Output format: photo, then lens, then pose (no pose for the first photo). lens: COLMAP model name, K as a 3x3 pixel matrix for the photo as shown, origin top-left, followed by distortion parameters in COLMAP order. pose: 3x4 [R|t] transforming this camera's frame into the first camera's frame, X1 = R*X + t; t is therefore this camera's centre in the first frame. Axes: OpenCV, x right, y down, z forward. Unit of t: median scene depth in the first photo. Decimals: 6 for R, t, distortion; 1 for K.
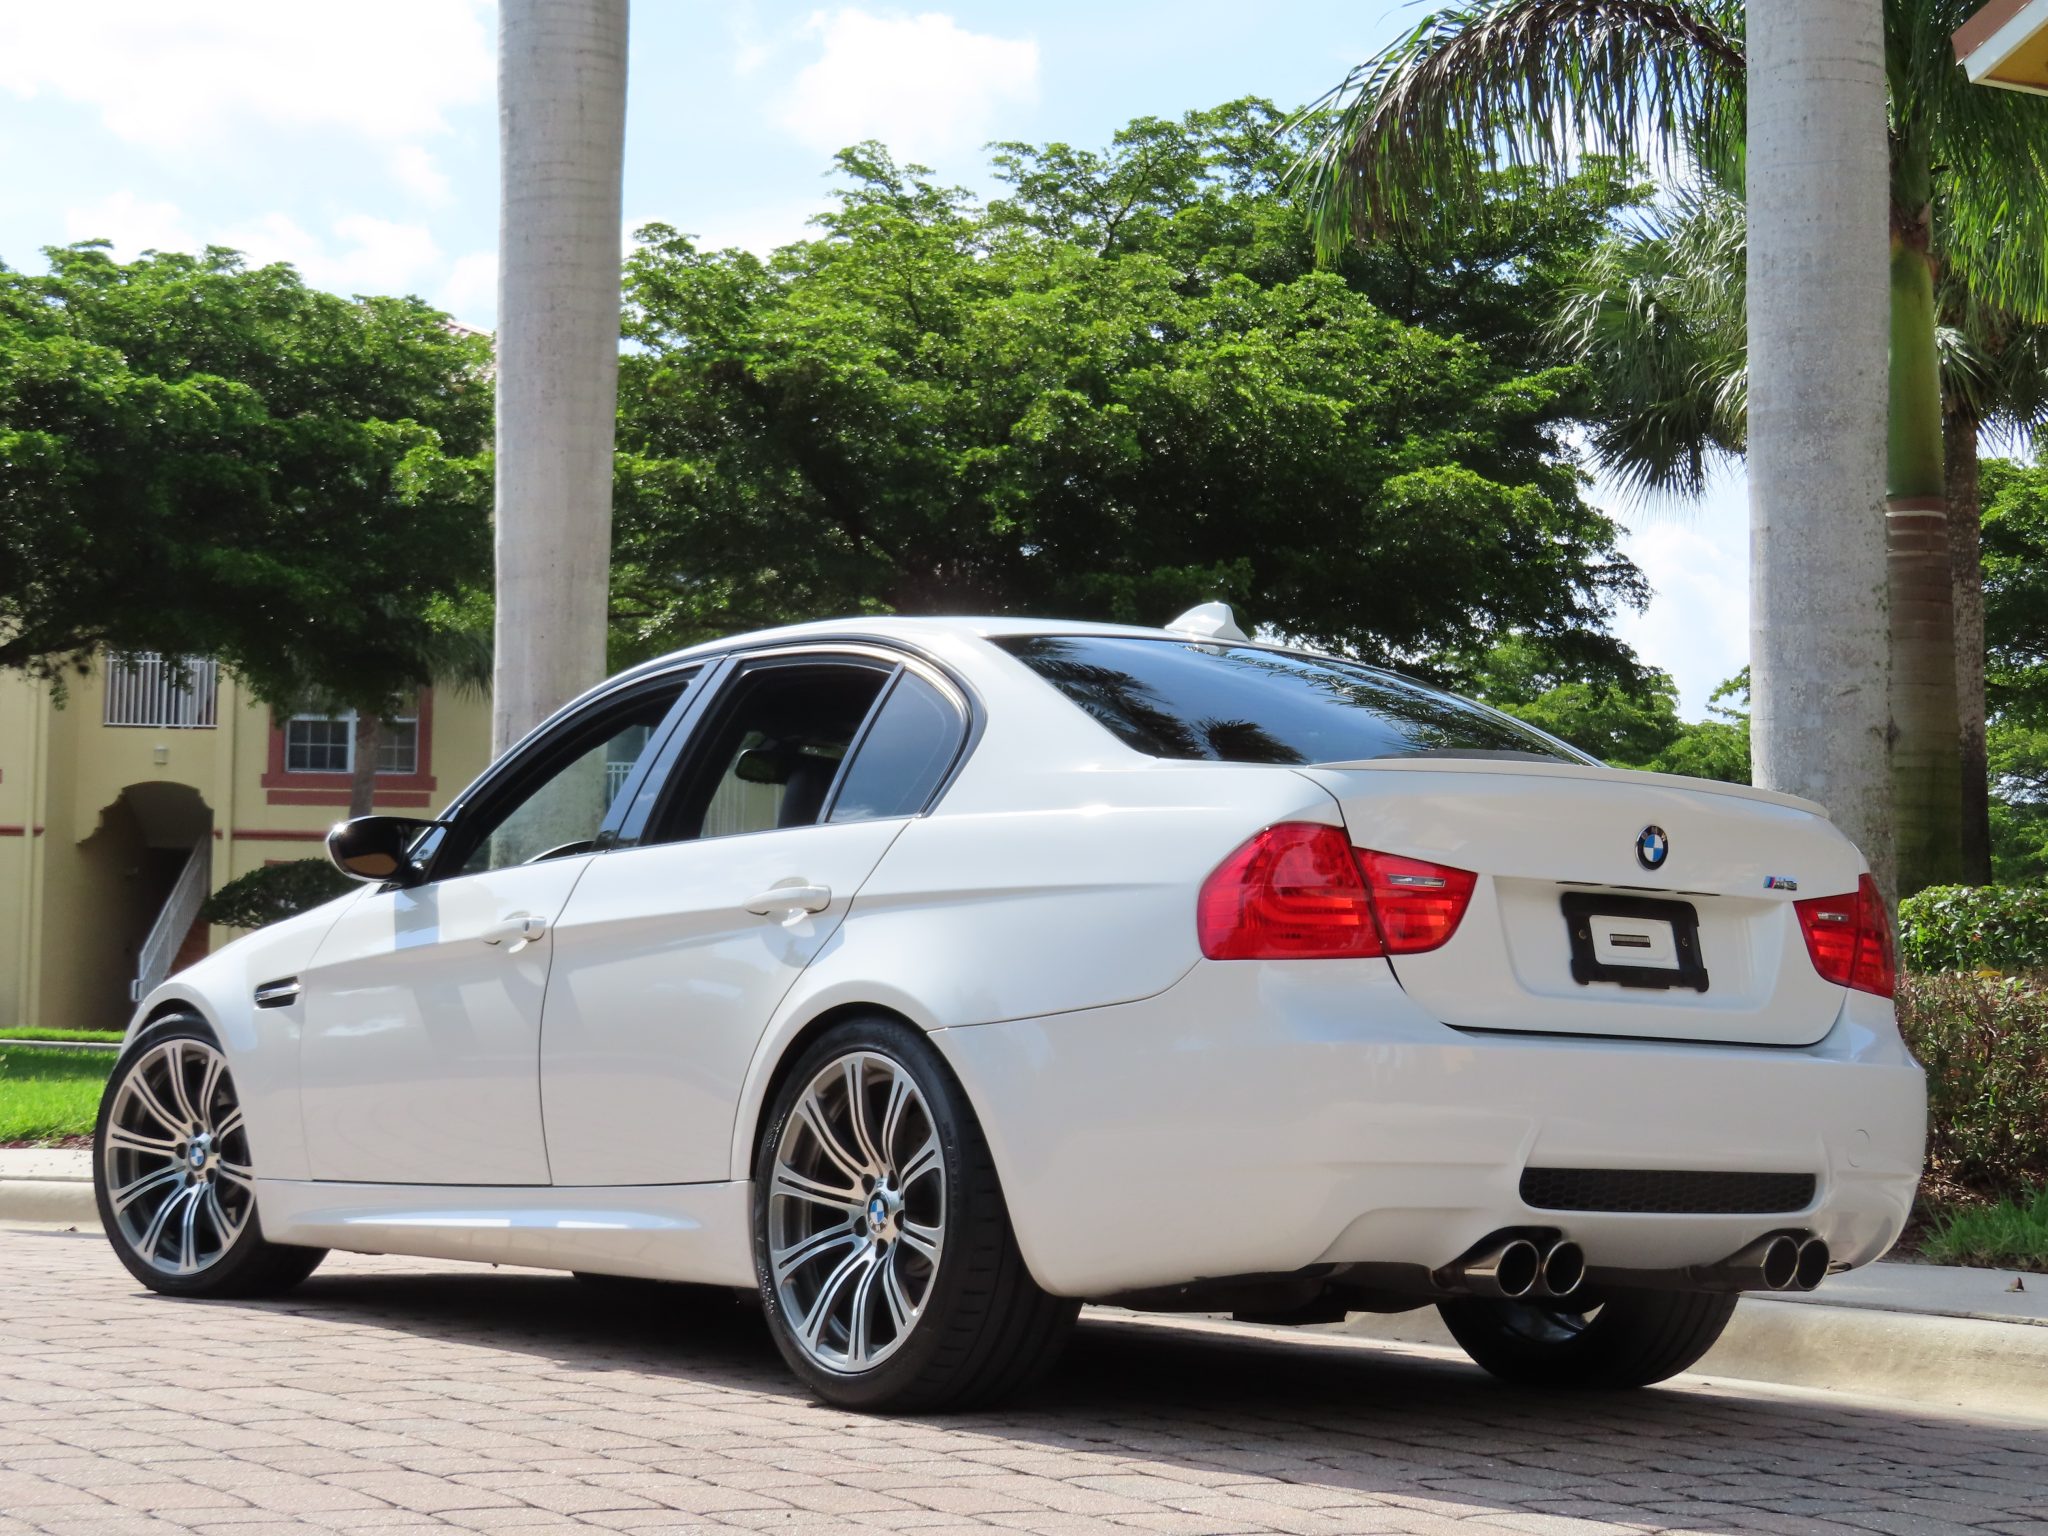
lens RADIAL K [[3705.9, 0, 1024.0], [0, 3705.9, 768.0], [0, 0, 1]] dist [-0.027691, -0.027467]
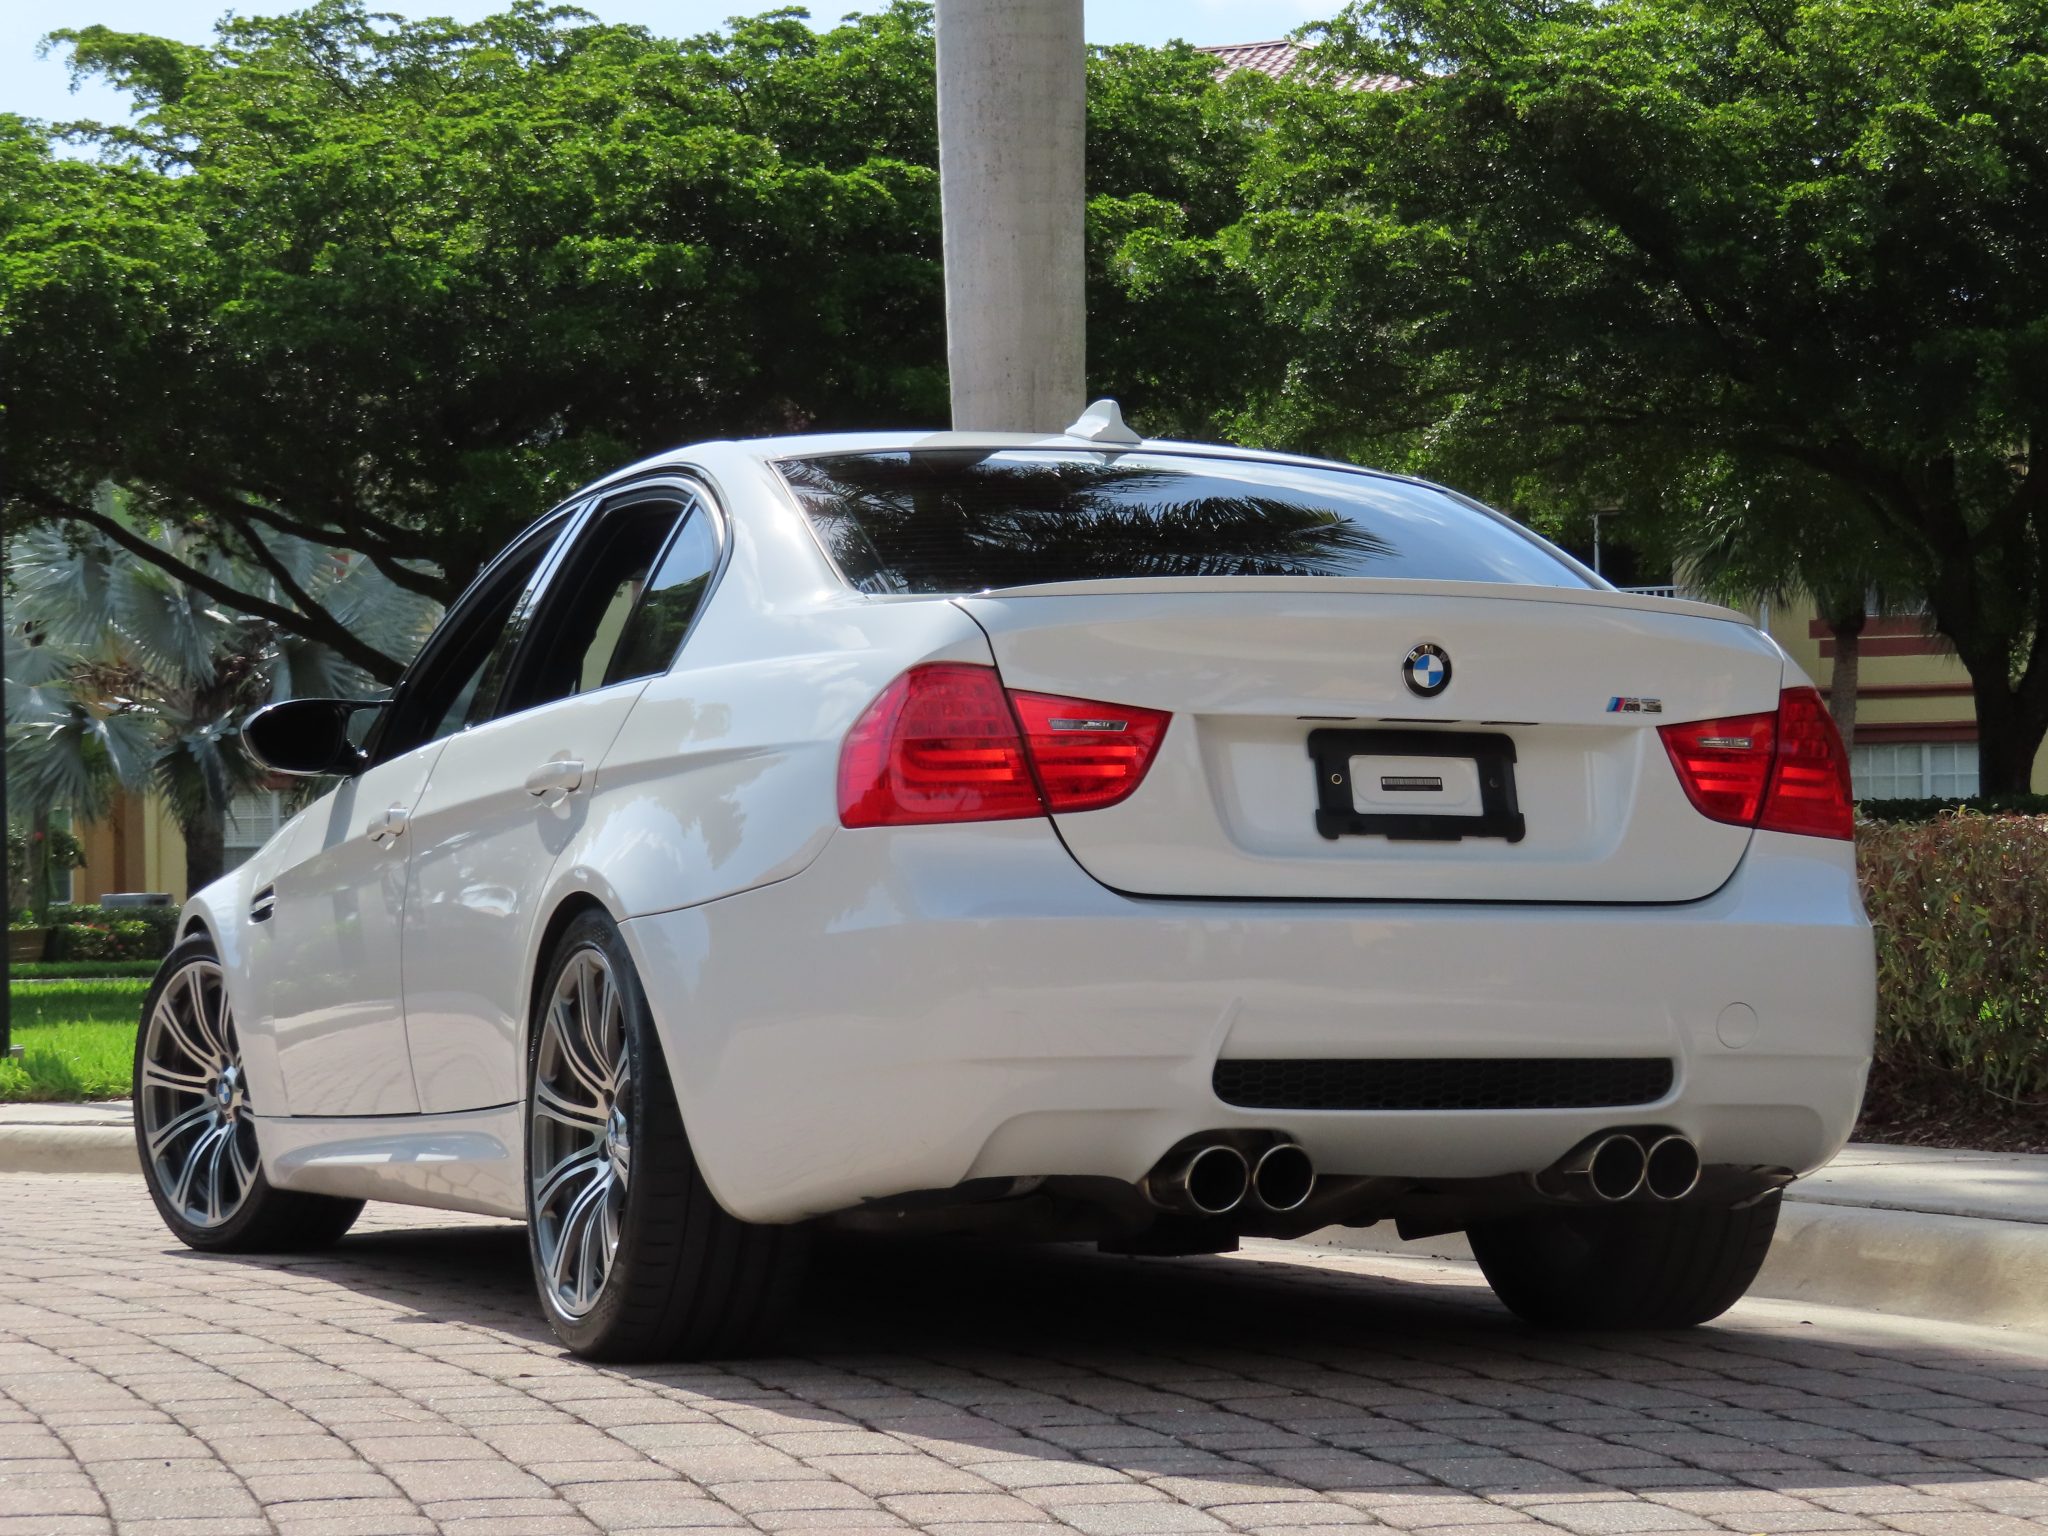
lens RADIAL K [[4686.2, 0, 1024.0], [0, 4686.2, 768.0], [0, 0, 1]] dist [-0.045328, 0.426741]
pose [[0.965879, -0.043462, -0.255321, 0.288363], [0.052275, 0.998245, 0.027829, 0.007803], [0.253664, -0.040226, 0.966456, -0.029211]]
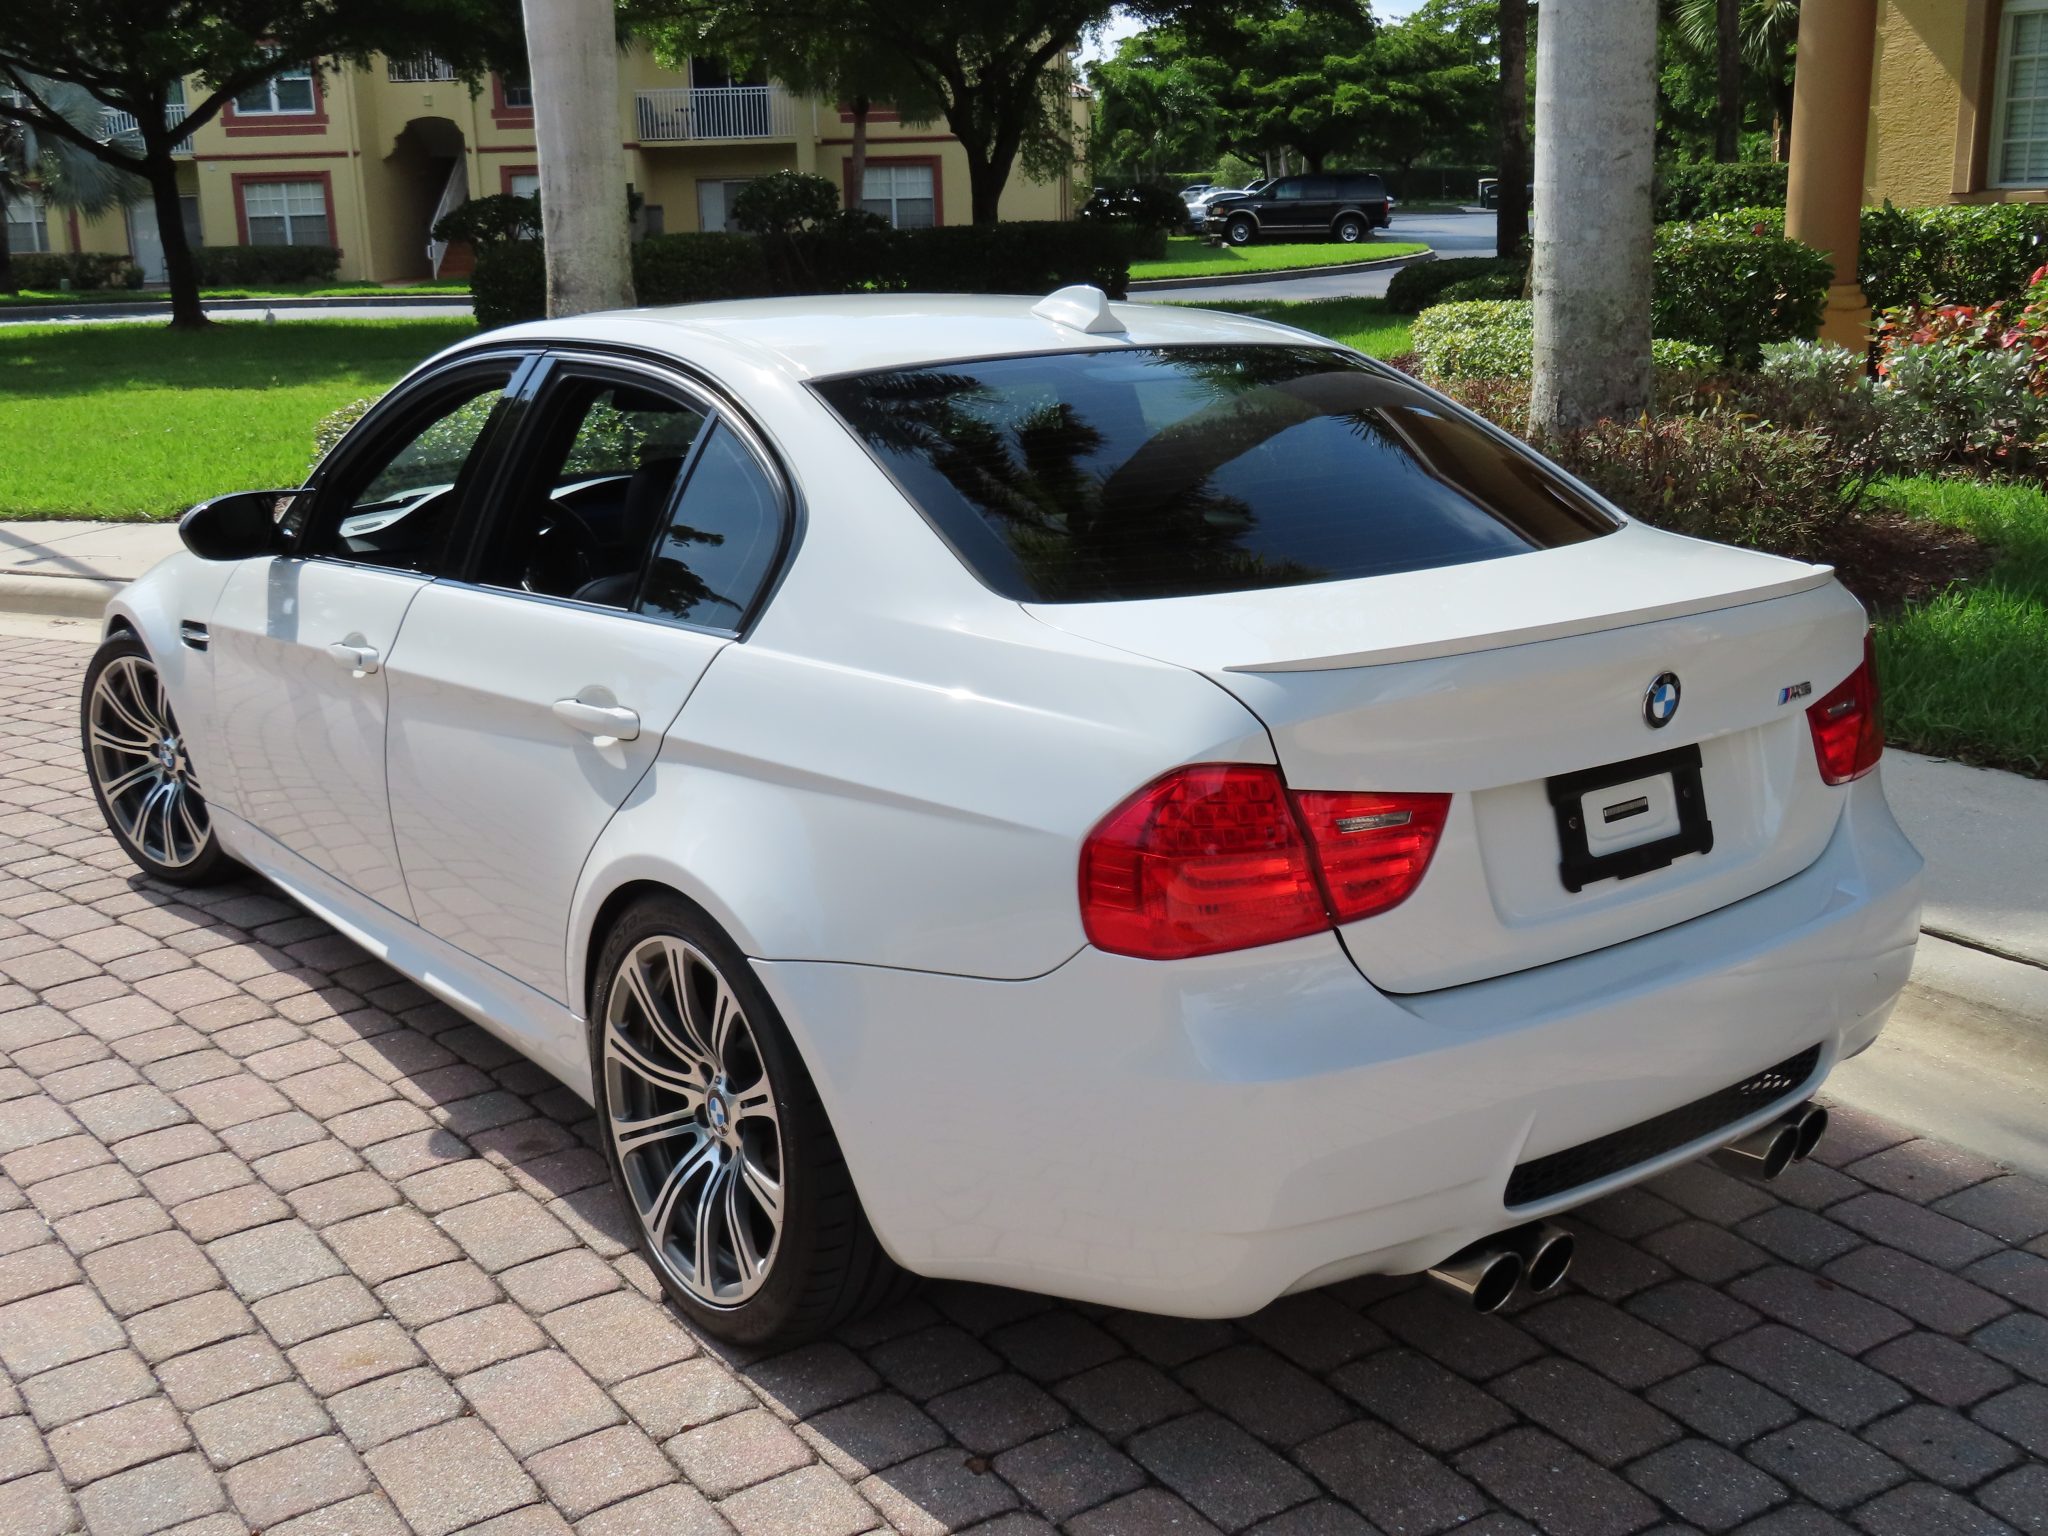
lens RADIAL K [[2079.5, 0, 1024.0], [0, 2079.5, 768.0], [0, 0, 1]] dist [-0.020279, -0.001185]
pose [[0.998826, -0.047873, 0.007437, 0.026796], [0.042854, 0.944648, 0.325275, -0.092525], [-0.022597, -0.324575, 0.945590, 0.486152]]
